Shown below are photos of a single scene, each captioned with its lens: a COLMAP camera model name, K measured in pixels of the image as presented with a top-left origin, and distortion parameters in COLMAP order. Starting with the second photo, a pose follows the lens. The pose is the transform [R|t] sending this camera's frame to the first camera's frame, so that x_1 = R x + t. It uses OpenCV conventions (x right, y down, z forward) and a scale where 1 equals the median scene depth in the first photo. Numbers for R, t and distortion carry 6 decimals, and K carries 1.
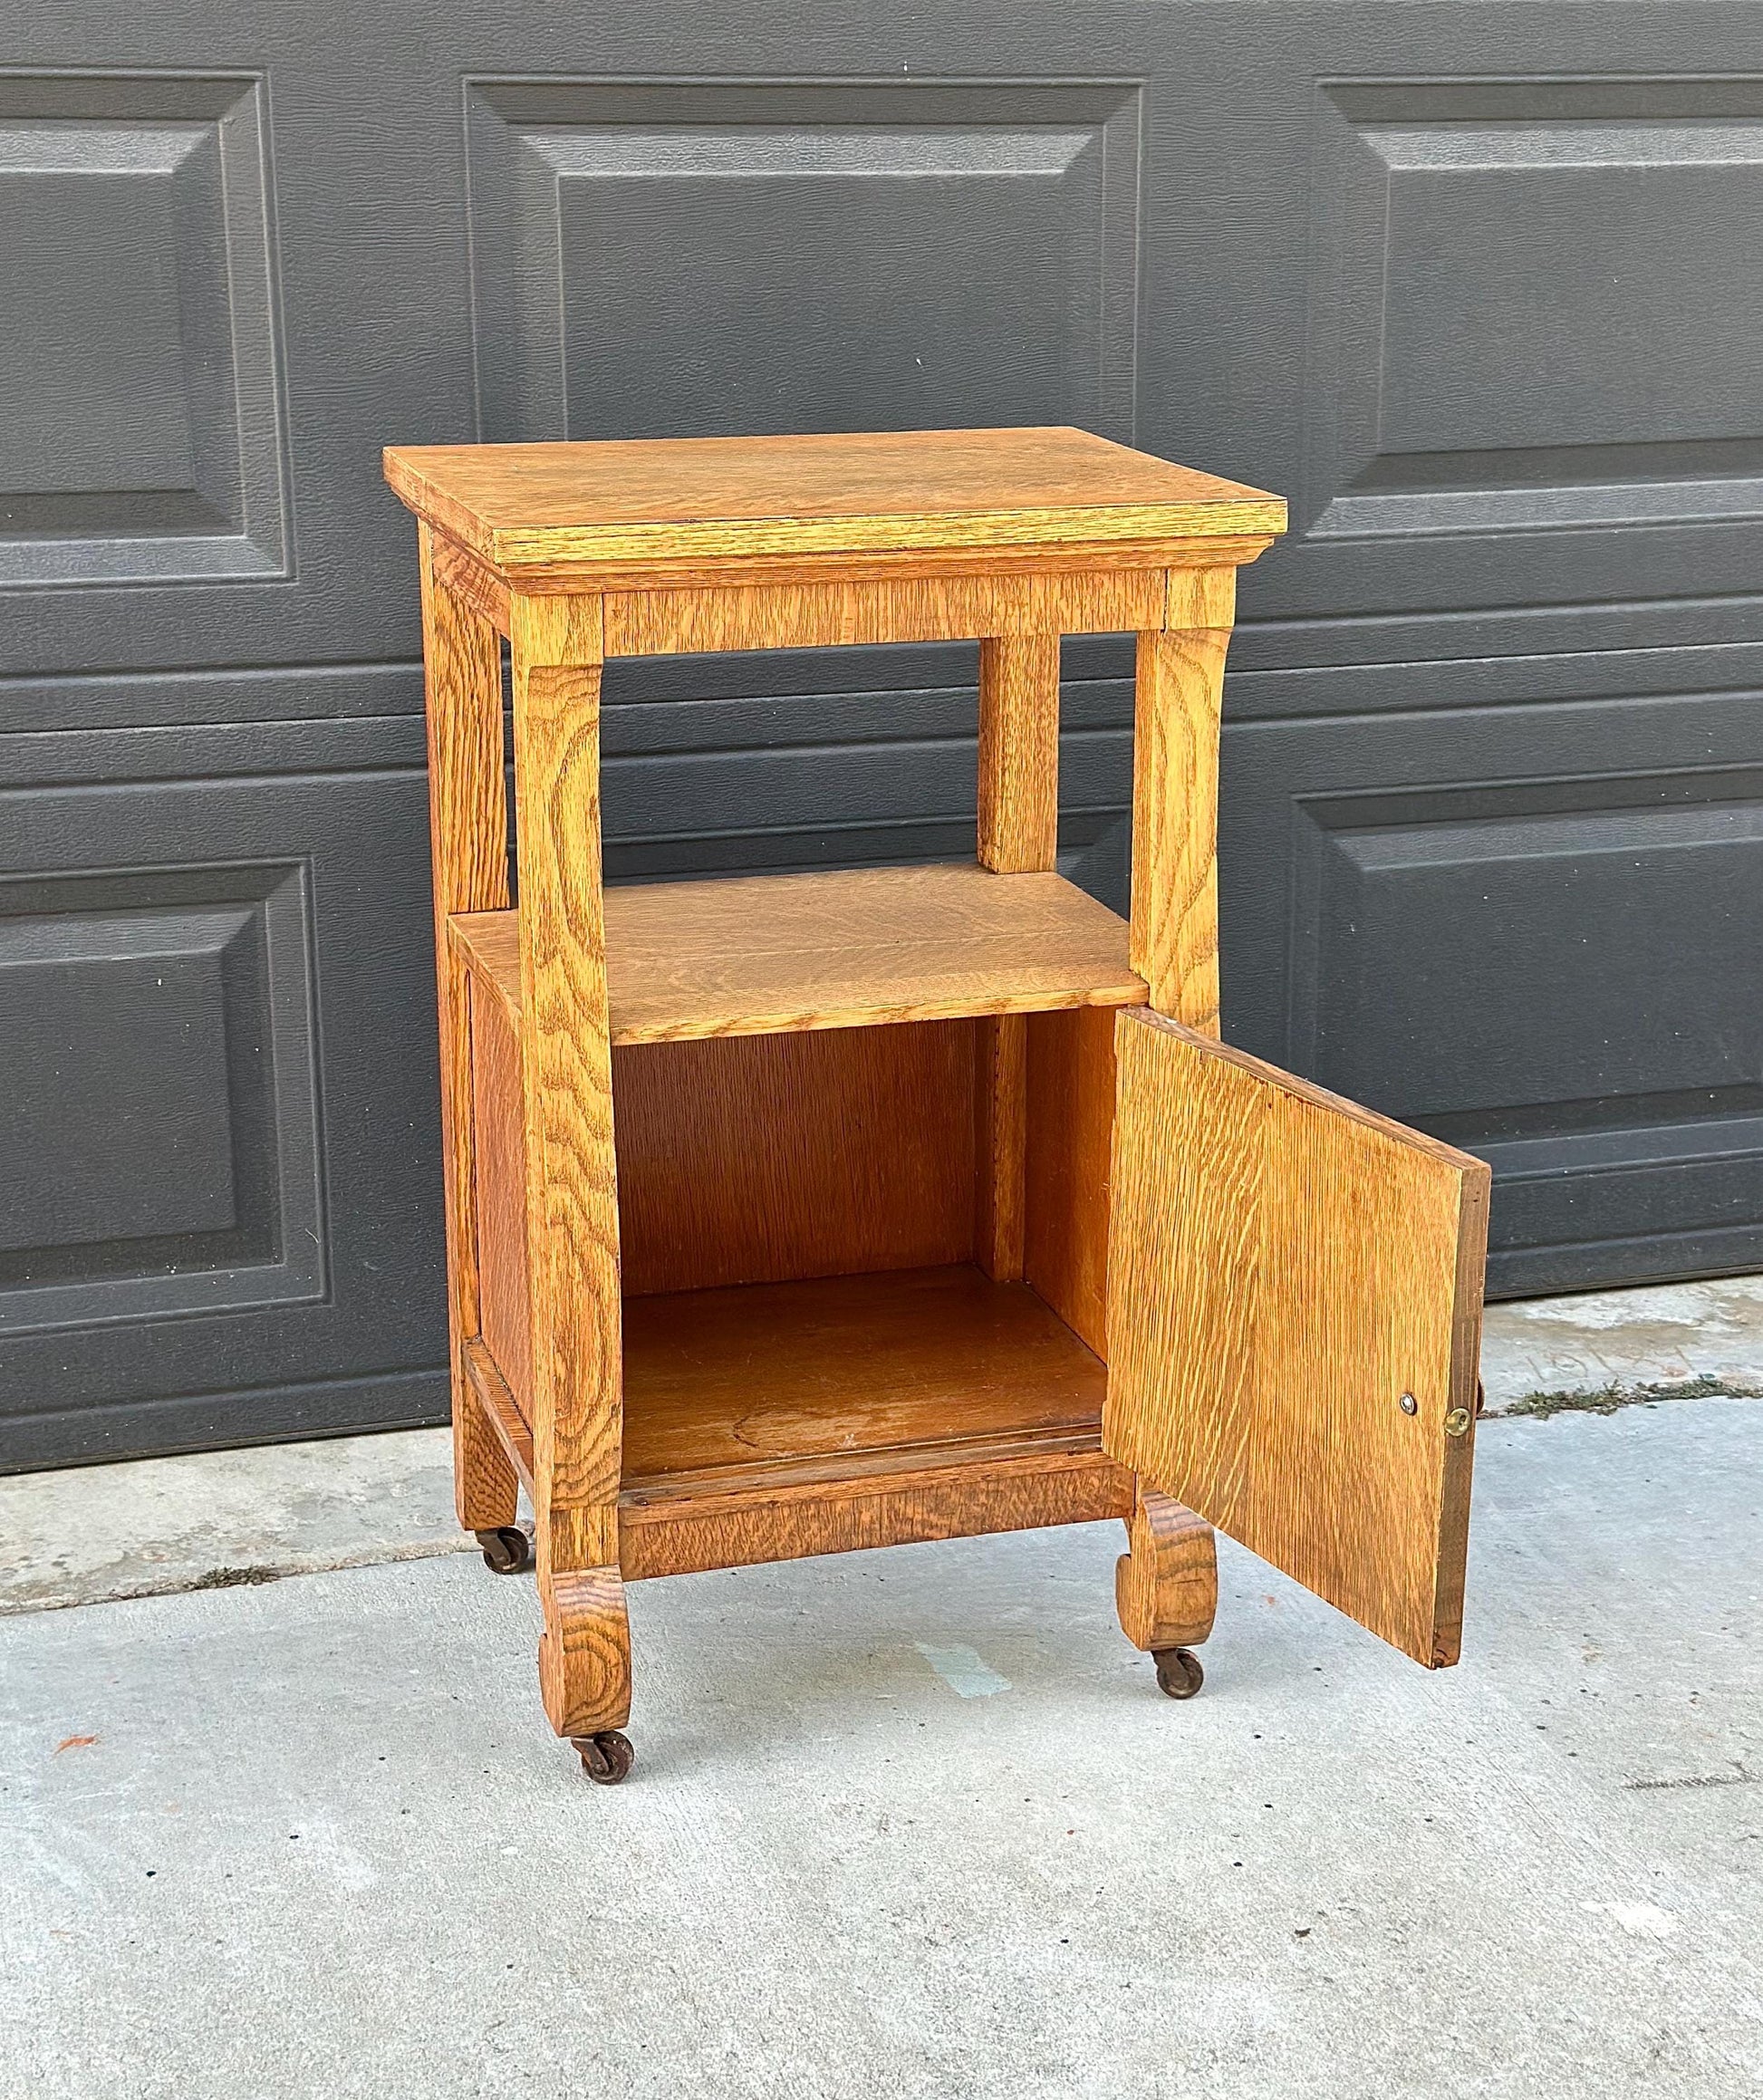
lens RADIAL K [[3451.1, 0, 915.2], [0, 3451.1, 1042.8], [0, 0, 1]] dist [0.182349, -0.256260]
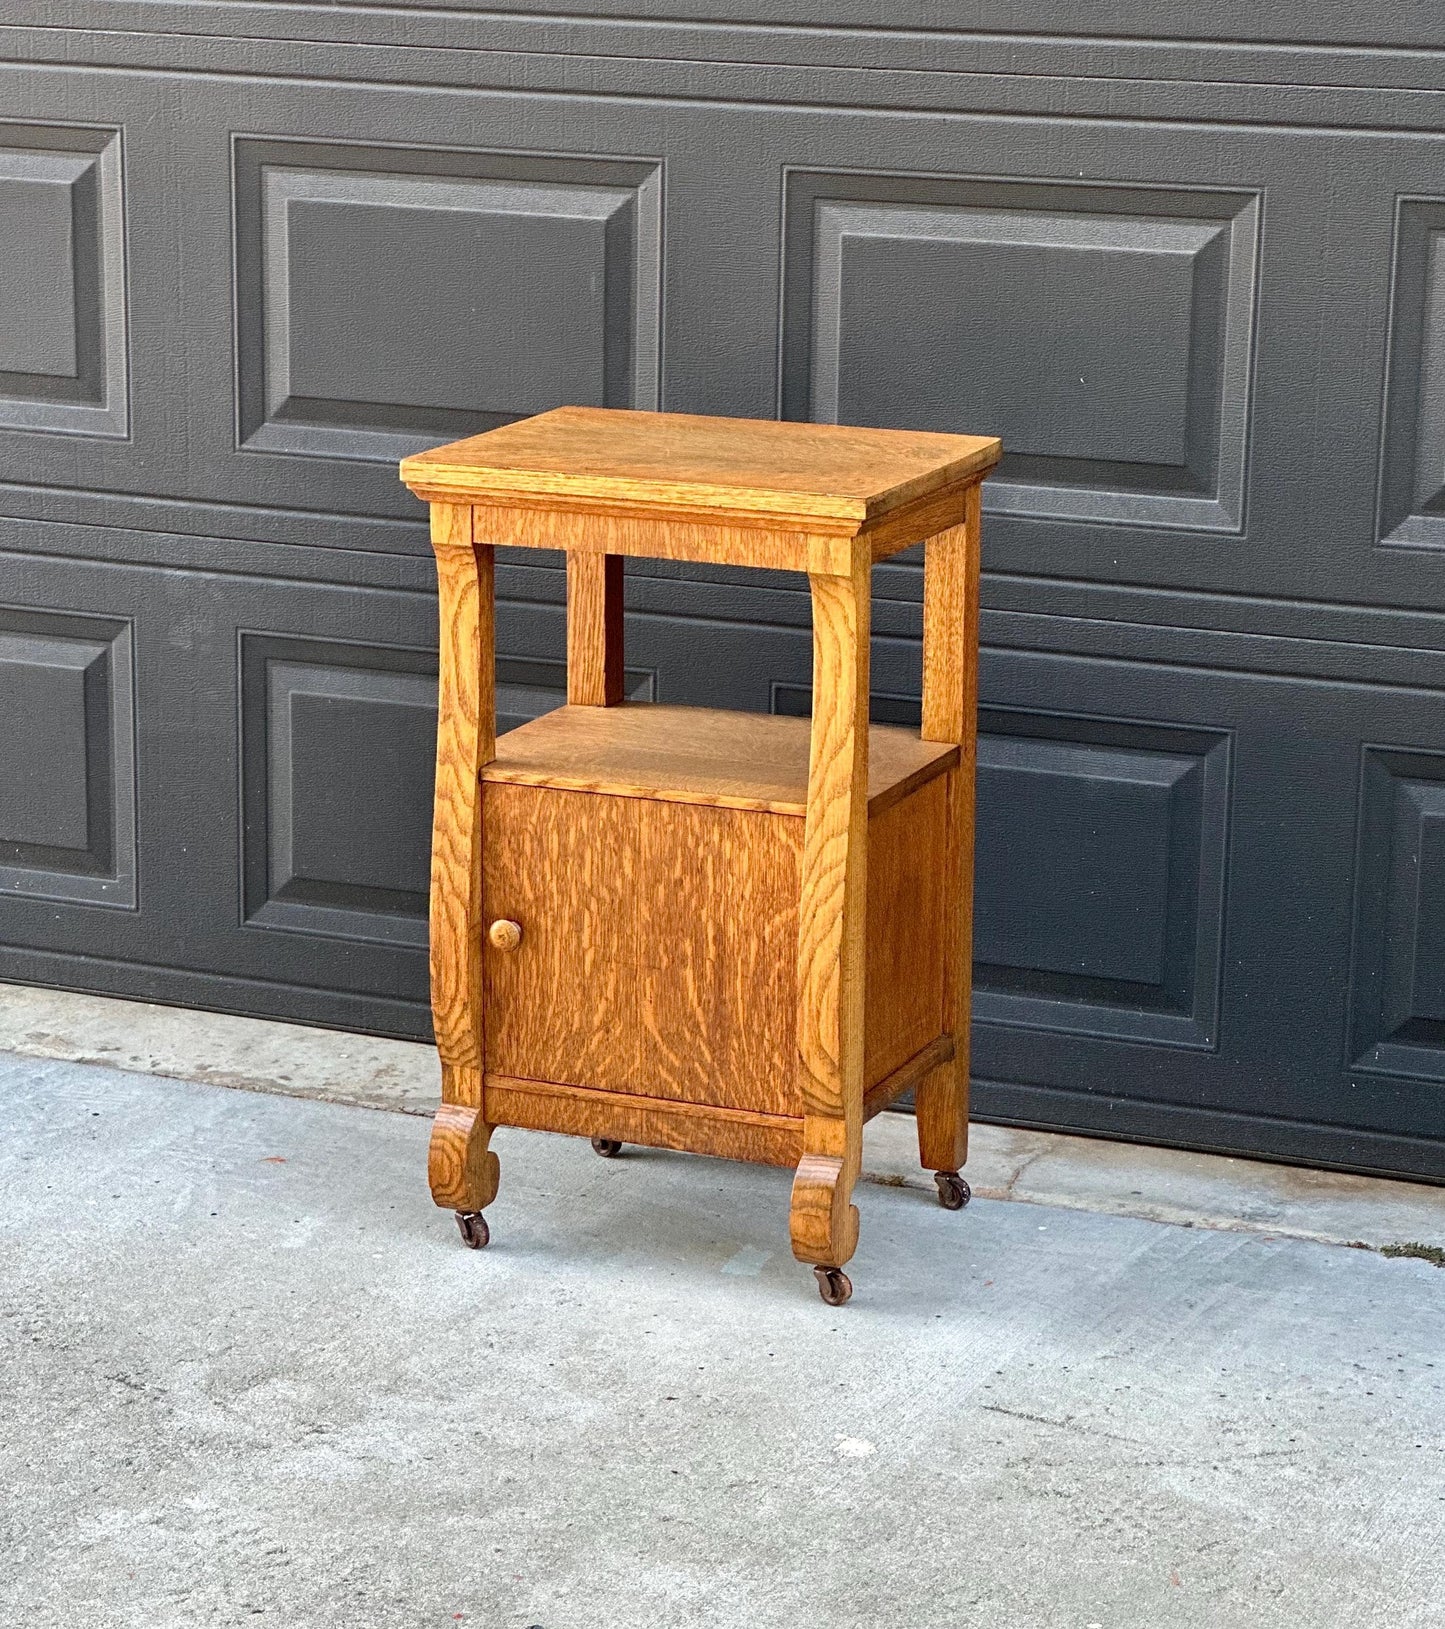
lens RADIAL K [[4427.1, 0, 720.8], [0, 4427.1, 889.6], [0, 0, 1]] dist [-0.472053, 13.409588]
pose [[0.752564, 0.170860, -0.635967, 1.234843], [-0.190829, 0.980898, 0.037715, -0.044927], [0.630263, 0.092978, 0.770794, -0.490769]]
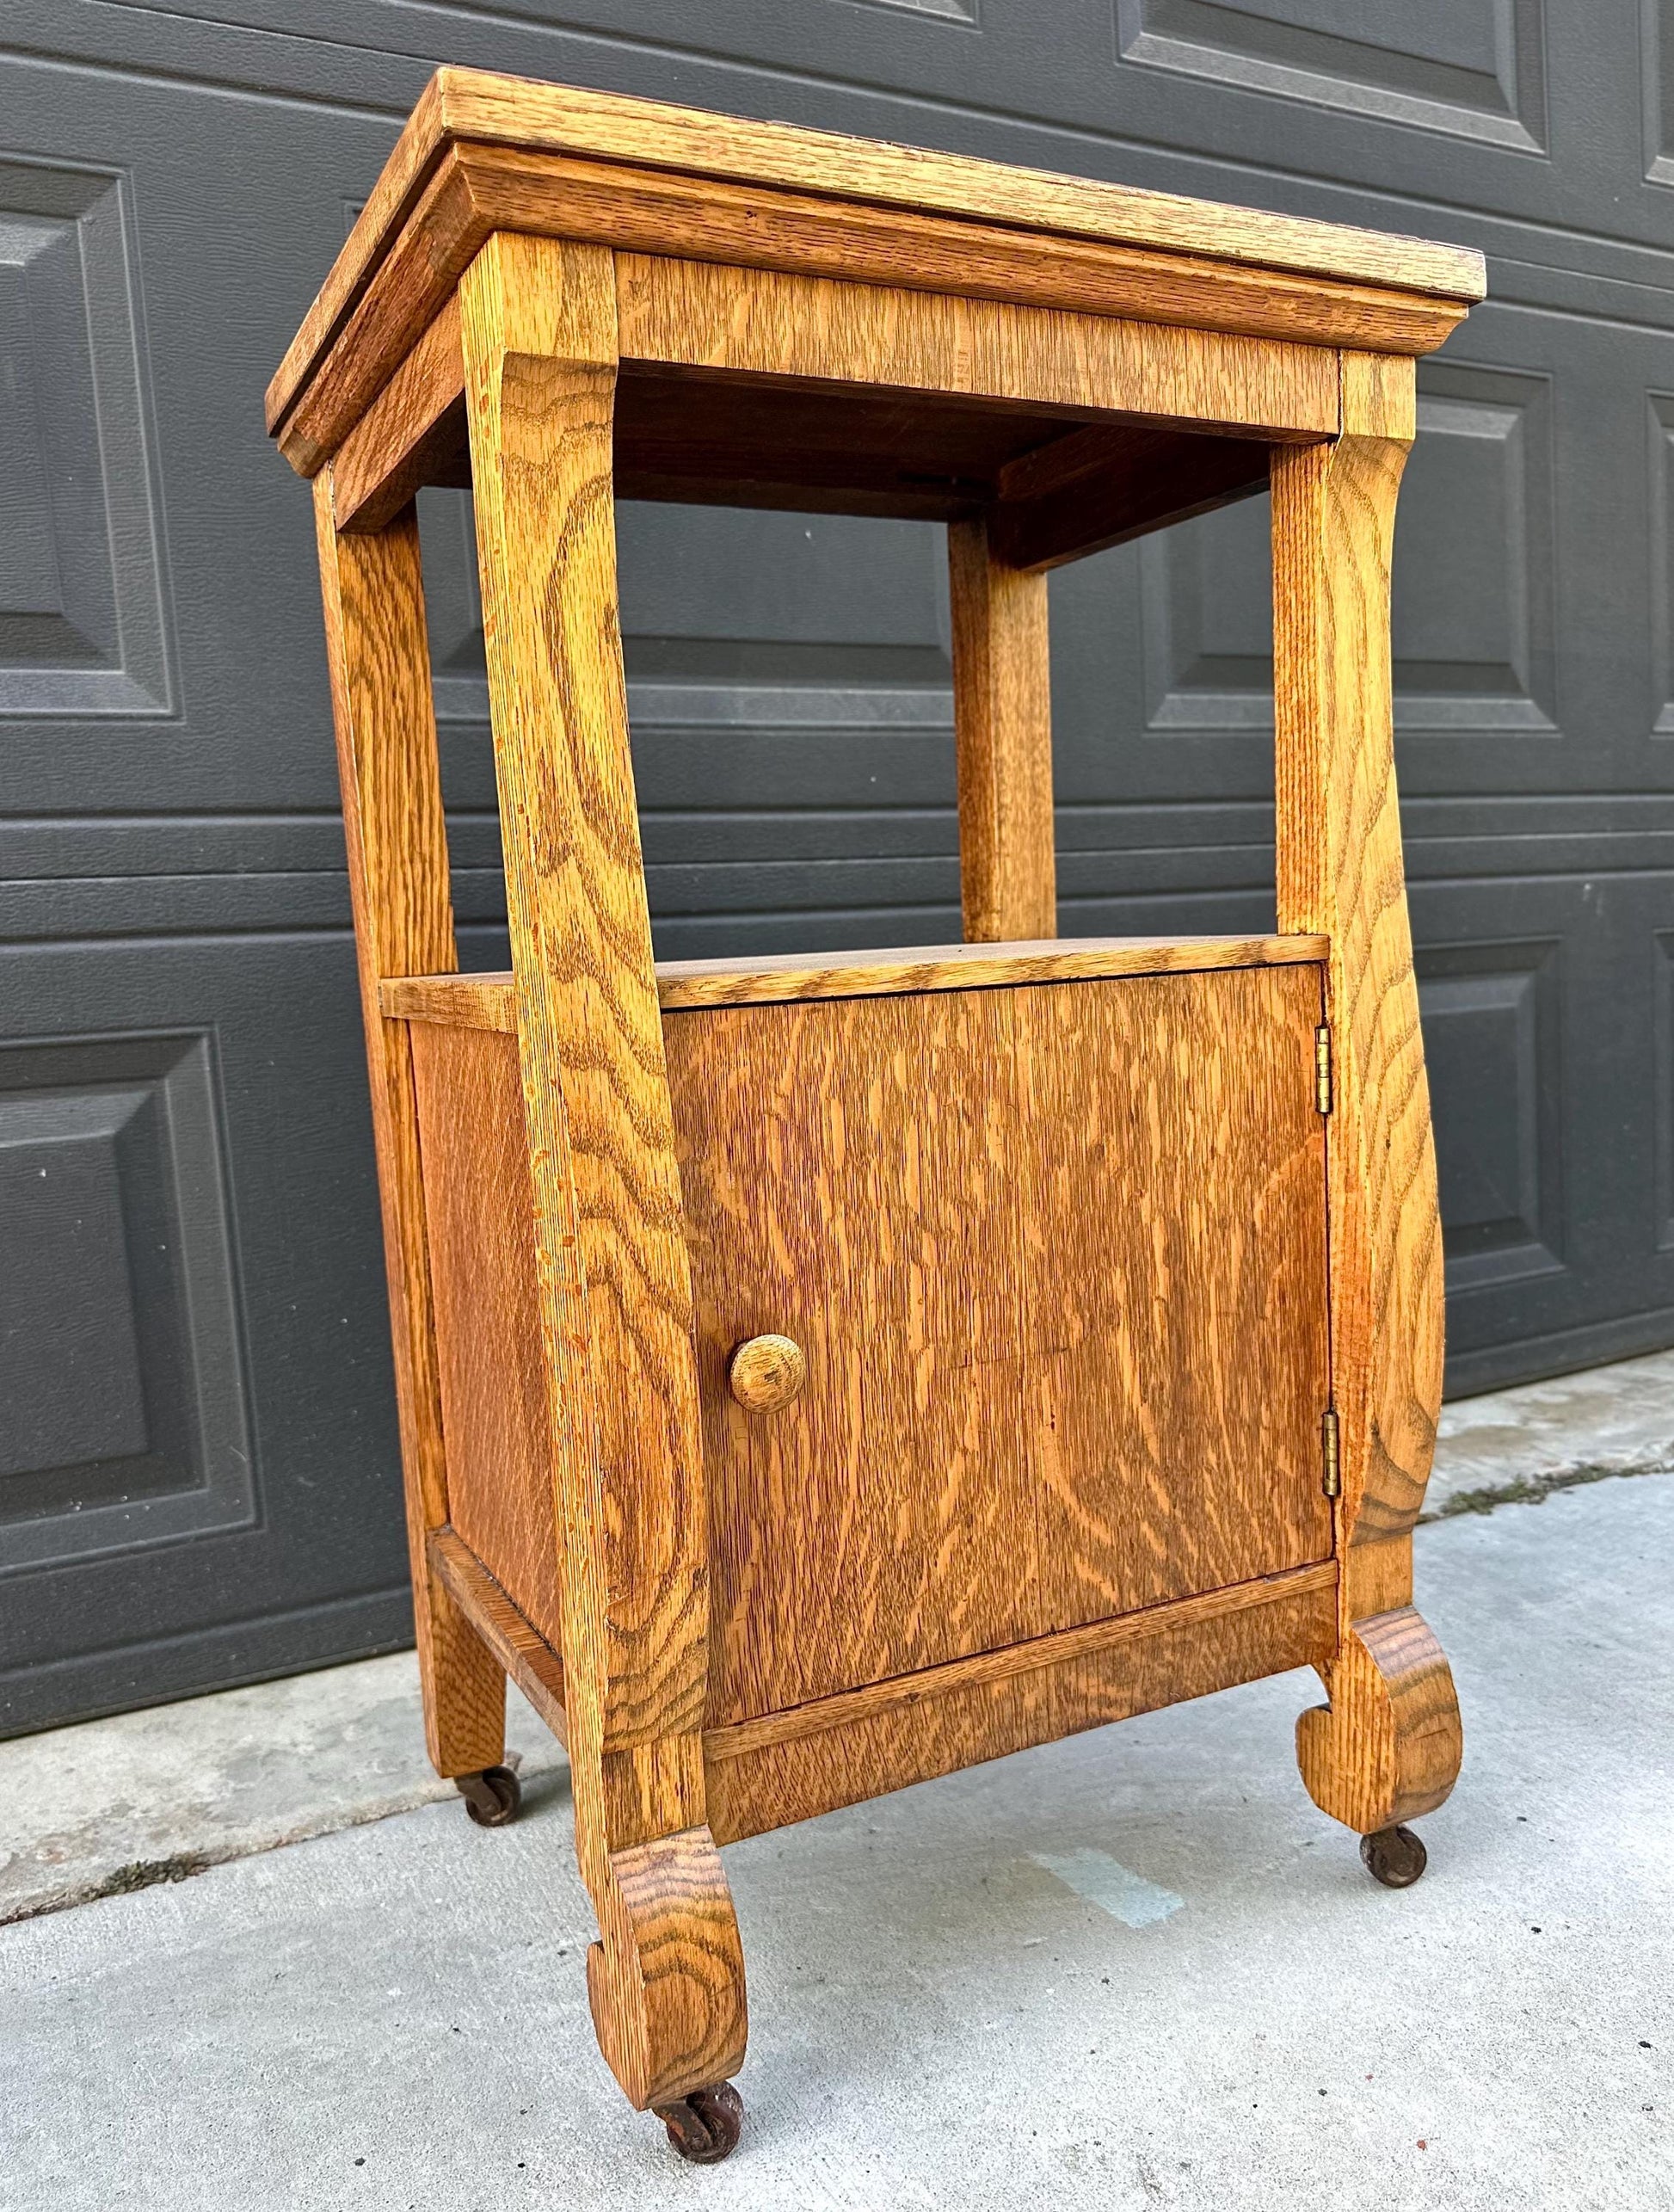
lens RADIAL K [[1674.8, 0, 839.9], [0, 1674.8, 1143.0], [0, 0, 1]] dist [0.198449, -0.471644]
pose [[0.985186, -0.077210, 0.153124, -0.097355], [0.101242, 0.982564, -0.155943, 0.074027], [-0.138413, 0.169135, 0.975825, 0.637779]]
